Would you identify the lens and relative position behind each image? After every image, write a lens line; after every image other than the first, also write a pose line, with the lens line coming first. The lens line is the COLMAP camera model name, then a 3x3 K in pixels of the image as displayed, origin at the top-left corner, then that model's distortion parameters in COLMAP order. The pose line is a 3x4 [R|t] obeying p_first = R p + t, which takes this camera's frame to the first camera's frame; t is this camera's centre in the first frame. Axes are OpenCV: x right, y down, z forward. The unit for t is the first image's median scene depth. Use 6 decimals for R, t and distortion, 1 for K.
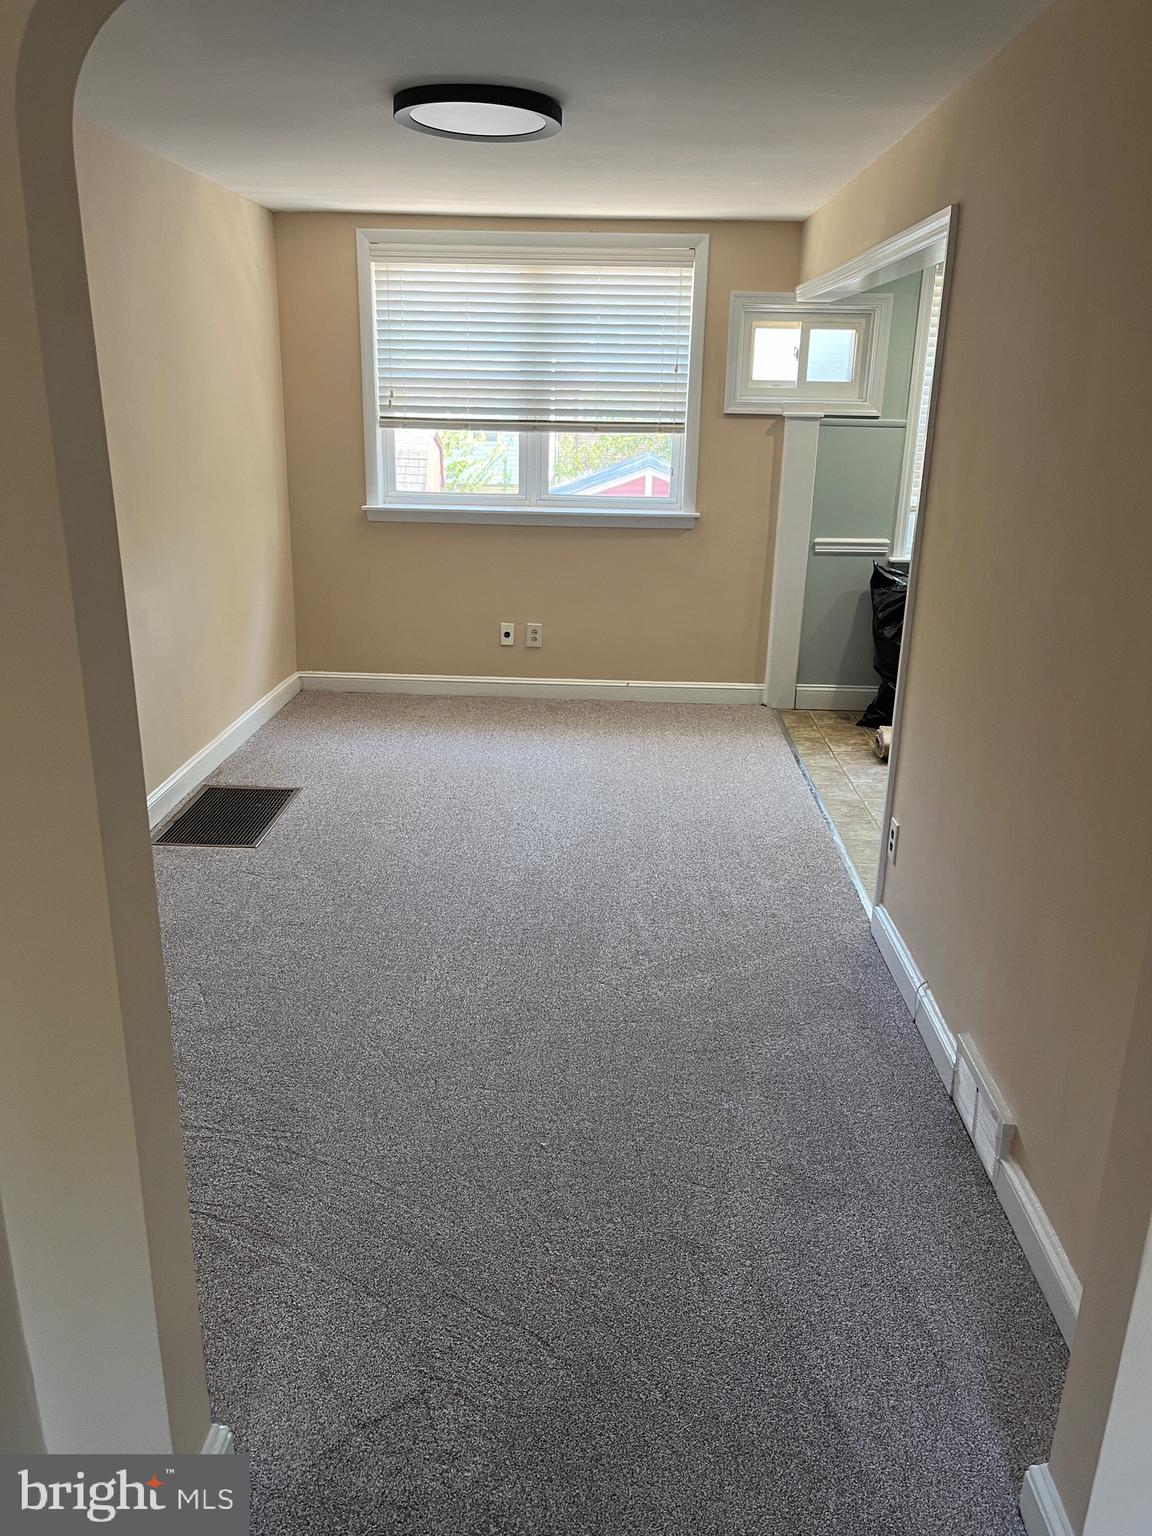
lens RADIAL K [[1147.0, 0, 569.0], [0, 1147.0, 763.7], [0, 0, 1]] dist [0.005362, -0.005912]
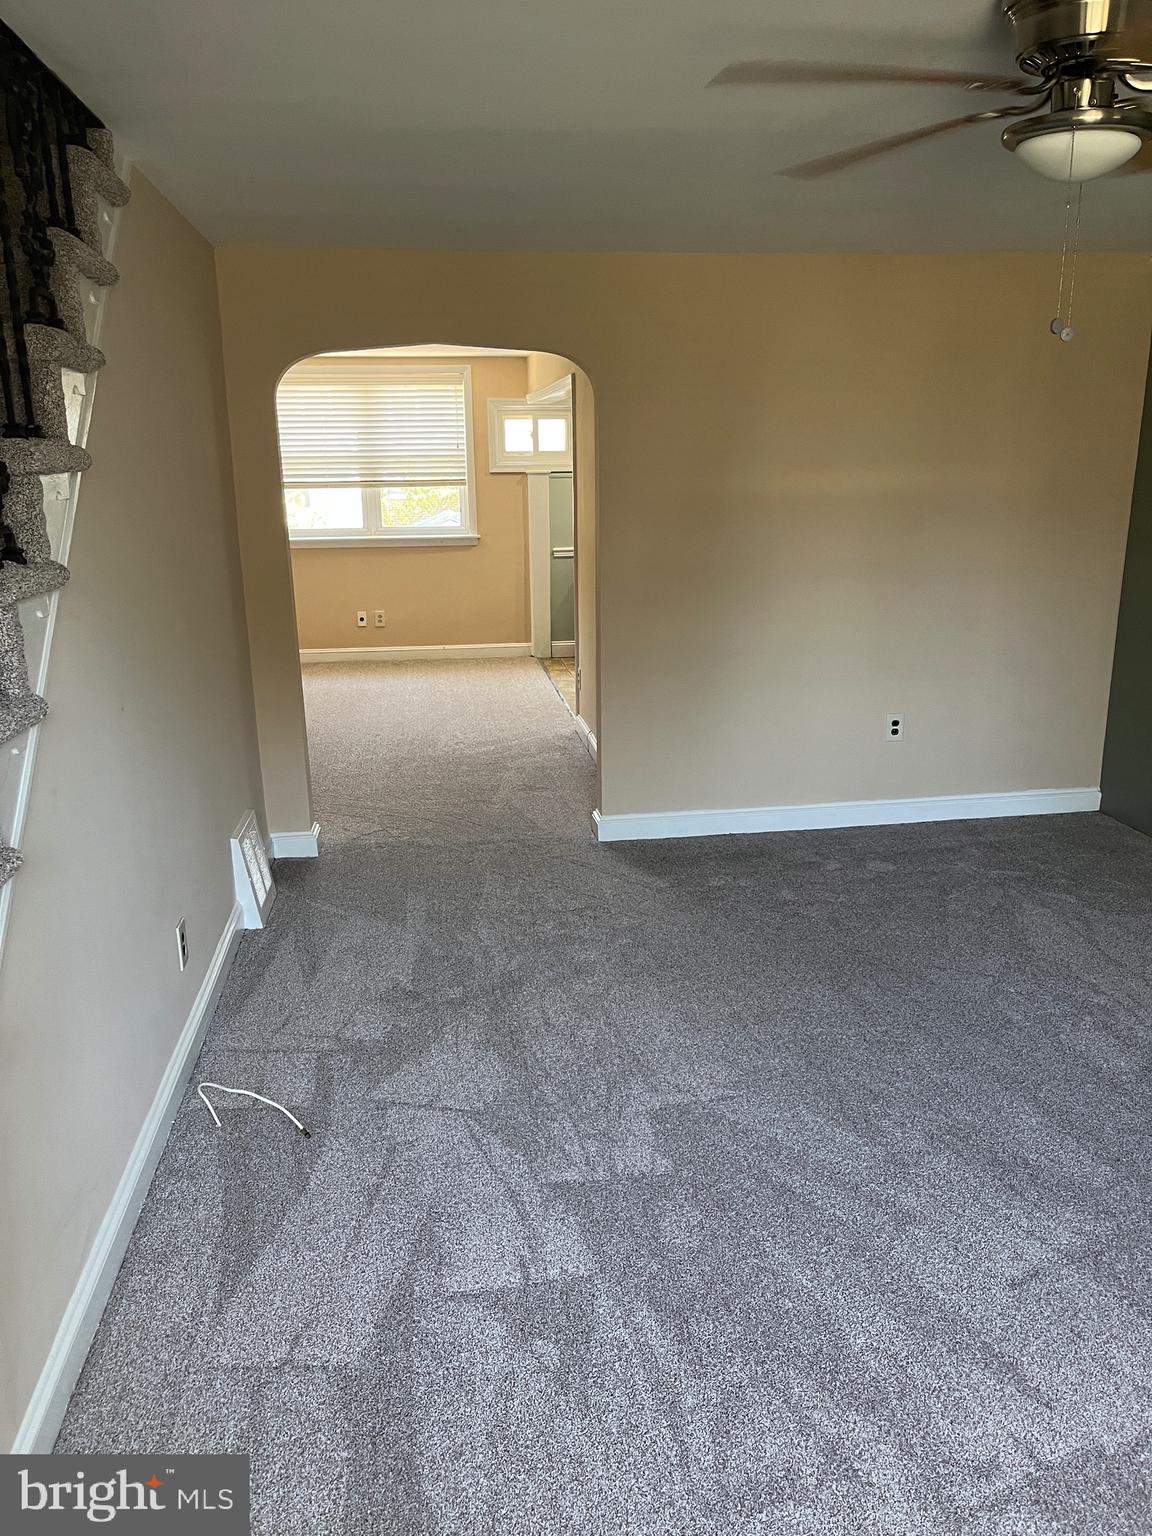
lens RADIAL K [[1147.0, 0, 579.9], [0, 1147.0, 776.0], [0, 0, 1]] dist [0.005362, -0.005912]
pose [[0.983697, -0.077343, 0.162355, -0.034468], [0.083761, 0.995938, -0.033052, 0.182076], [-0.159139, 0.046112, 0.986179, -0.586370]]
